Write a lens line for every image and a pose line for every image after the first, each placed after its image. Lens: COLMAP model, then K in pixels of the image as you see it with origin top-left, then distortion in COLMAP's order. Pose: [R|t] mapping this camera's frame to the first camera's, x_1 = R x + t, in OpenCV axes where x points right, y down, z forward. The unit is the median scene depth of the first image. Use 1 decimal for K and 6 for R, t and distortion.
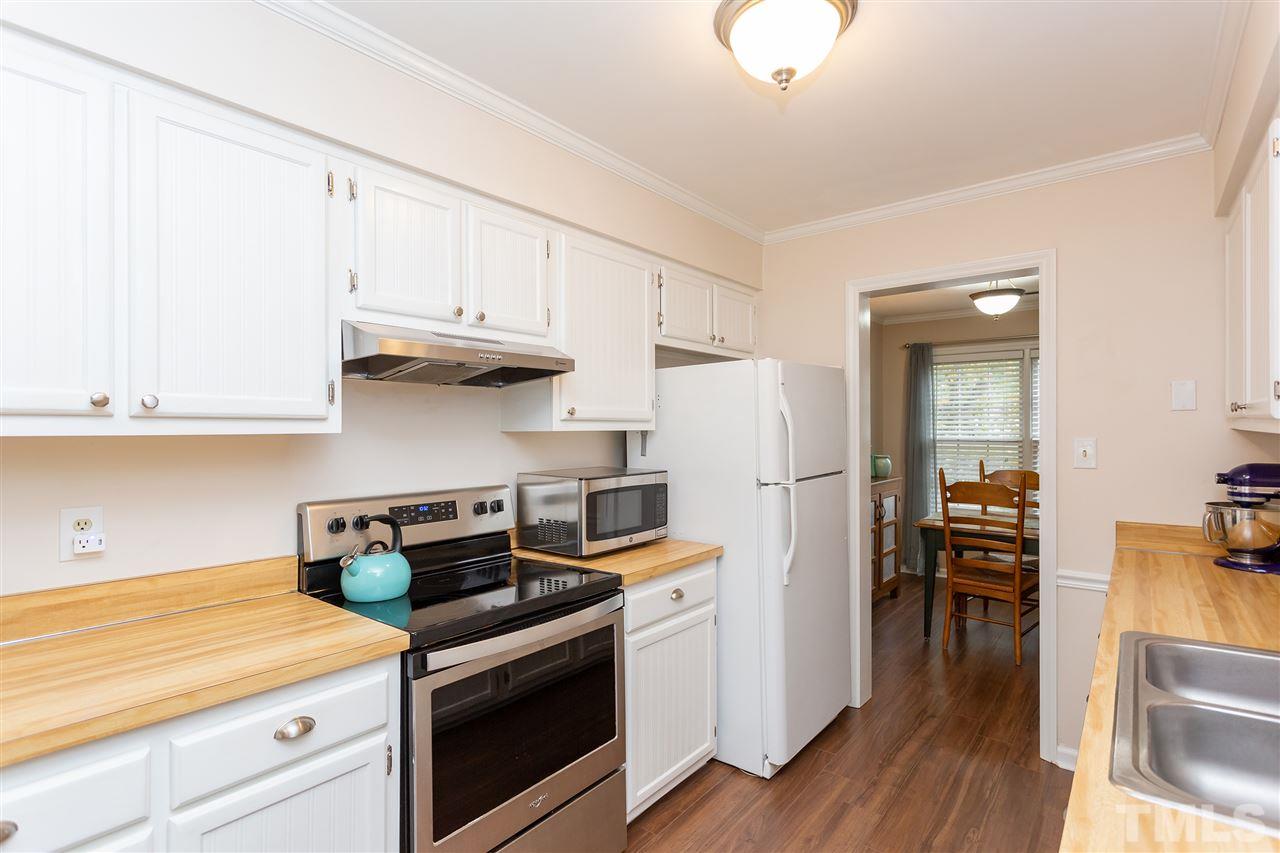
lens RADIAL K [[608.7, 0, 639.3], [0, 608.7, 430.6], [0, 0, 1]] dist [-0.000851, 0.000295]
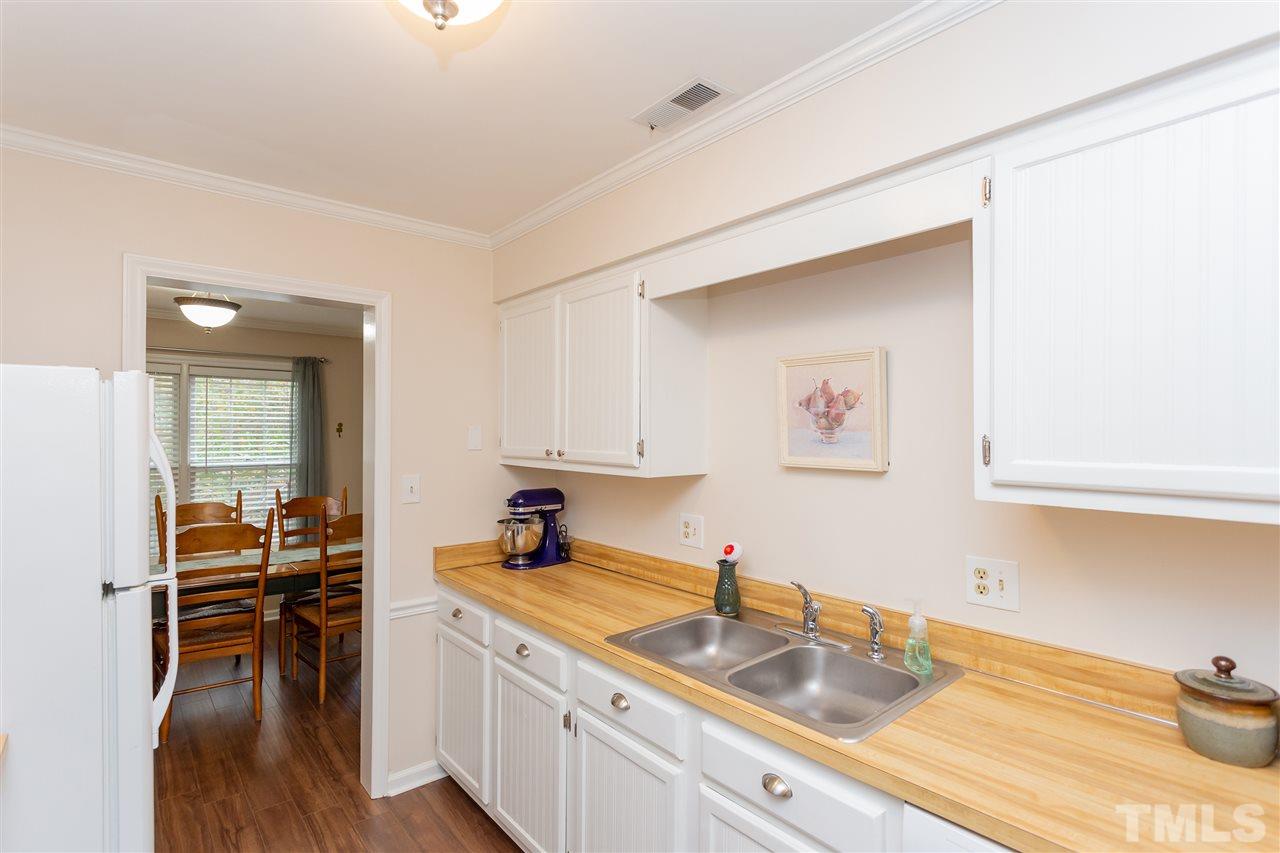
lens RADIAL K [[608.7, 0, 639.3], [0, 608.7, 430.6], [0, 0, 1]] dist [-0.000851, 0.000295]
pose [[0.191042, 0.017445, 0.981427, -0.260709], [-0.000562, 0.999844, -0.017663, -0.049576], [-0.981582, 0.002823, 0.191022, 0.410642]]
